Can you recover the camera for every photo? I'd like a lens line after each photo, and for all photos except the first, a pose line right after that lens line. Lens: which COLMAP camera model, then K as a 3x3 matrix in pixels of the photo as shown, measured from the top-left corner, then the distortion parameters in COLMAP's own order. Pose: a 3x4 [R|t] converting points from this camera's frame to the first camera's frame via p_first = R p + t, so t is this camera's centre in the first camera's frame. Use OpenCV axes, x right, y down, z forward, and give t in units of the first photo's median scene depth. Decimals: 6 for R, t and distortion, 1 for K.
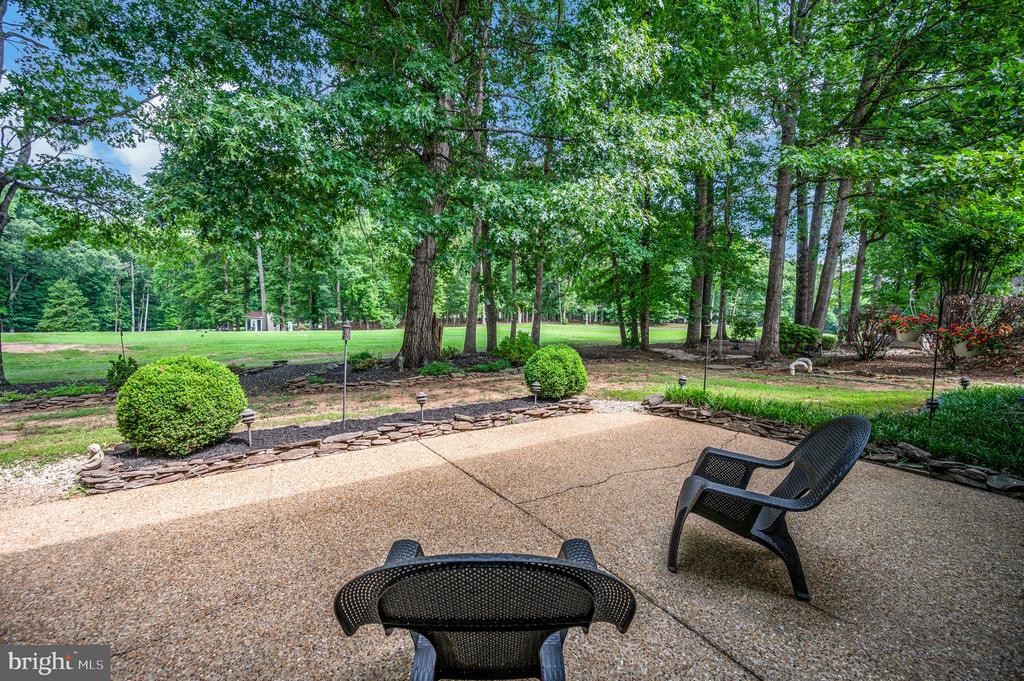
lens RADIAL K [[418.9, 0, 520.7], [0, 418.9, 339.1], [0, 0, 1]] dist [0.001893, -0.000965]
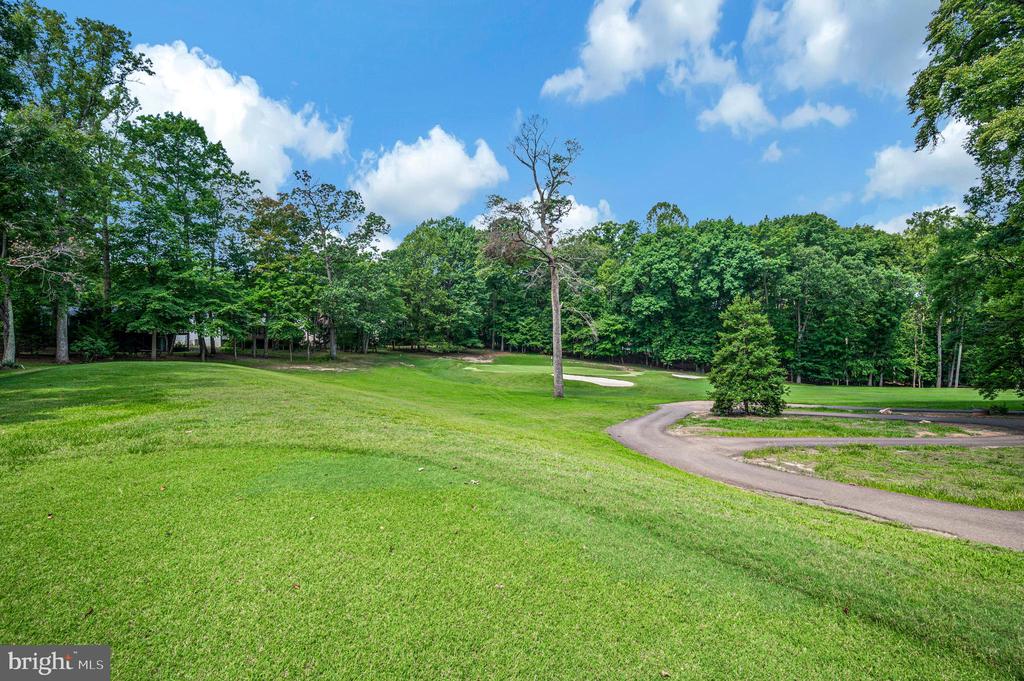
lens RADIAL K [[452.5, 0, 540.4], [0, 452.5, 339.4], [0, 0, 1]] dist [-0.006633, -0.000181]
pose [[0.038120, -0.037049, -0.998586, -1.011880], [-0.067833, 0.996911, -0.039577, -0.087760], [0.996968, 0.069246, 0.035489, 1.450926]]
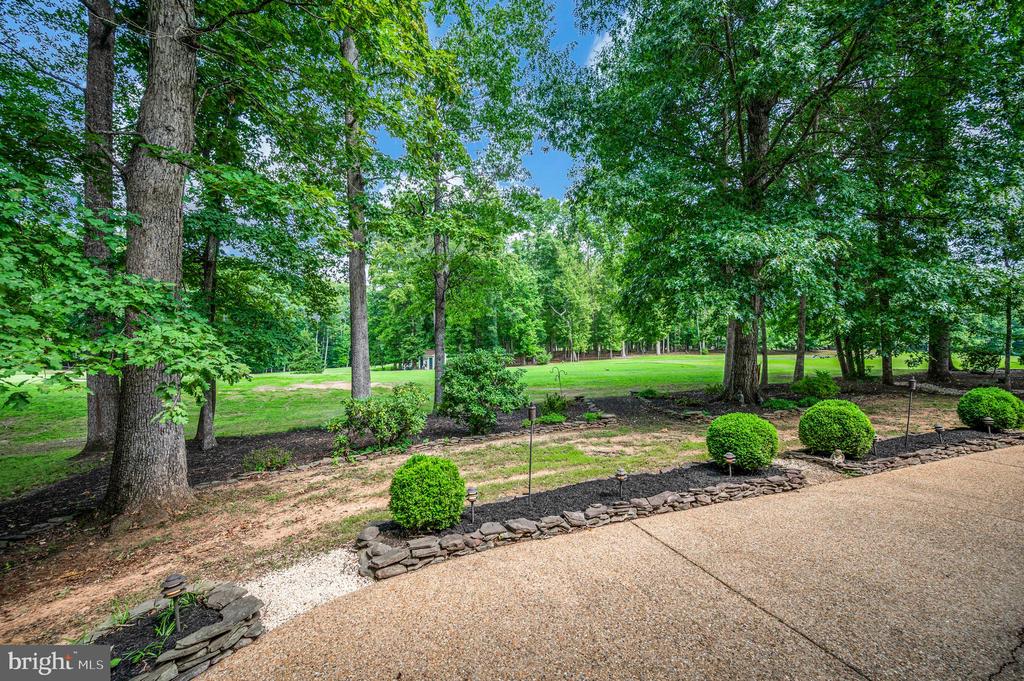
lens RADIAL K [[418.9, 0, 509.1], [0, 418.9, 337.8], [0, 0, 1]] dist [0.001893, -0.000965]
pose [[0.965697, -0.035216, -0.257272, -0.330484], [0.015592, 0.996837, -0.077923, -0.020433], [0.259202, 0.071239, 0.963192, -0.200367]]
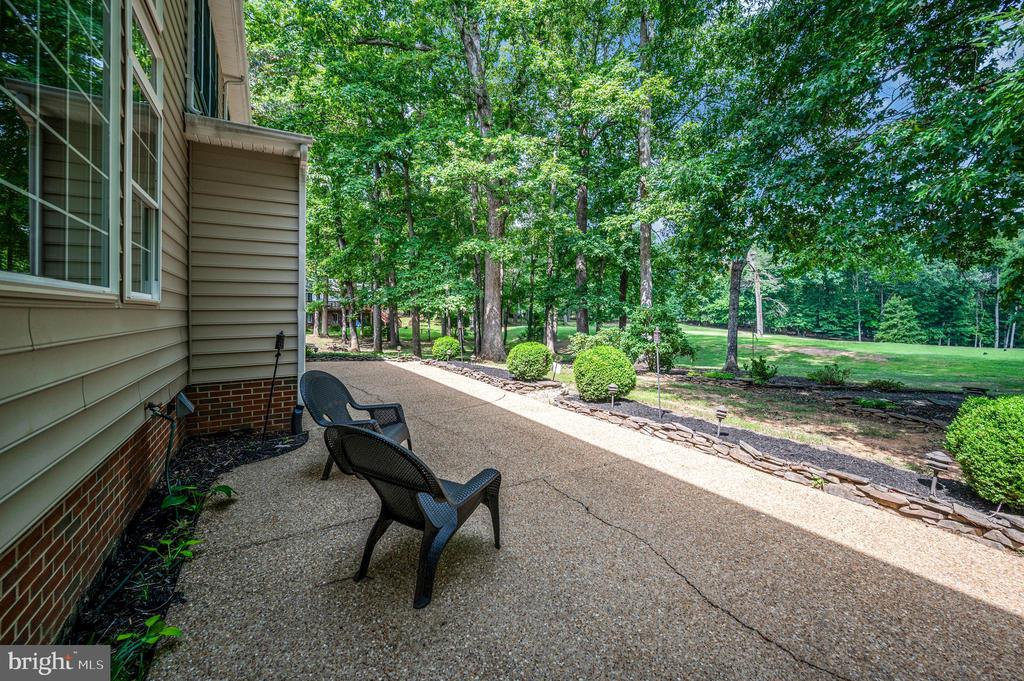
lens RADIAL K [[418.9, 0, 518.7], [0, 418.9, 304.3], [0, 0, 1]] dist [0.001893, -0.000965]
pose [[-0.069098, -0.043390, -0.996666, 0.195032], [-0.072577, 0.996625, -0.038356, -0.008499], [0.994966, 0.069685, -0.072014, 0.156654]]
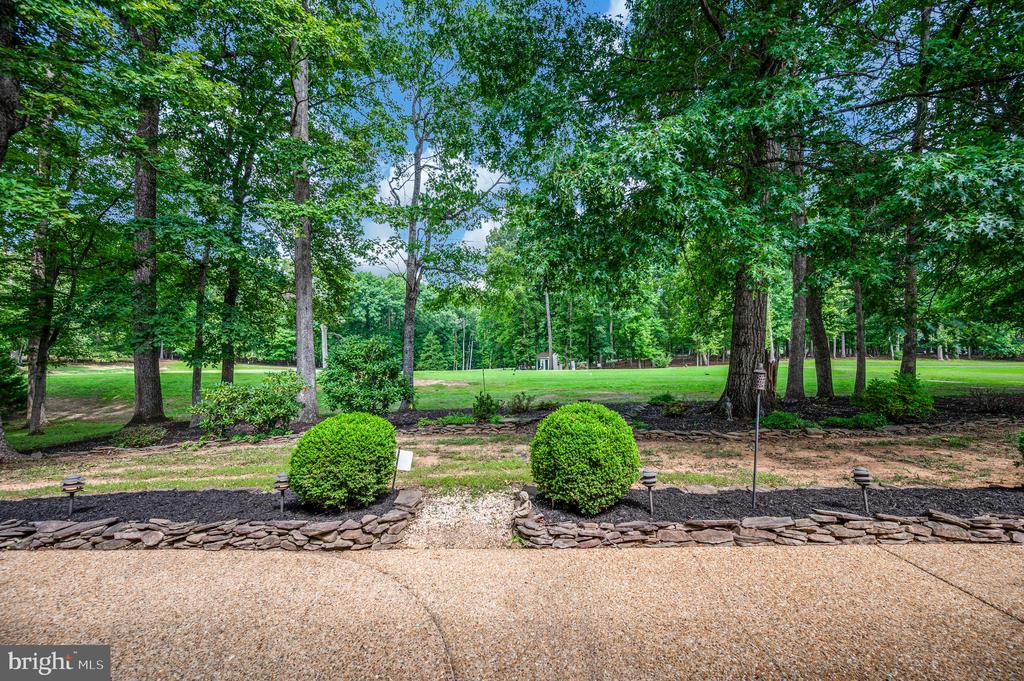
lens RADIAL K [[418.9, 0, 512.9], [0, 418.9, 337.7], [0, 0, 1]] dist [0.001893, -0.000965]
pose [[0.812901, -0.043622, -0.580765, -0.076799], [-0.010657, 0.995910, -0.089721, -0.004431], [0.582304, 0.079123, 0.809112, 0.025429]]
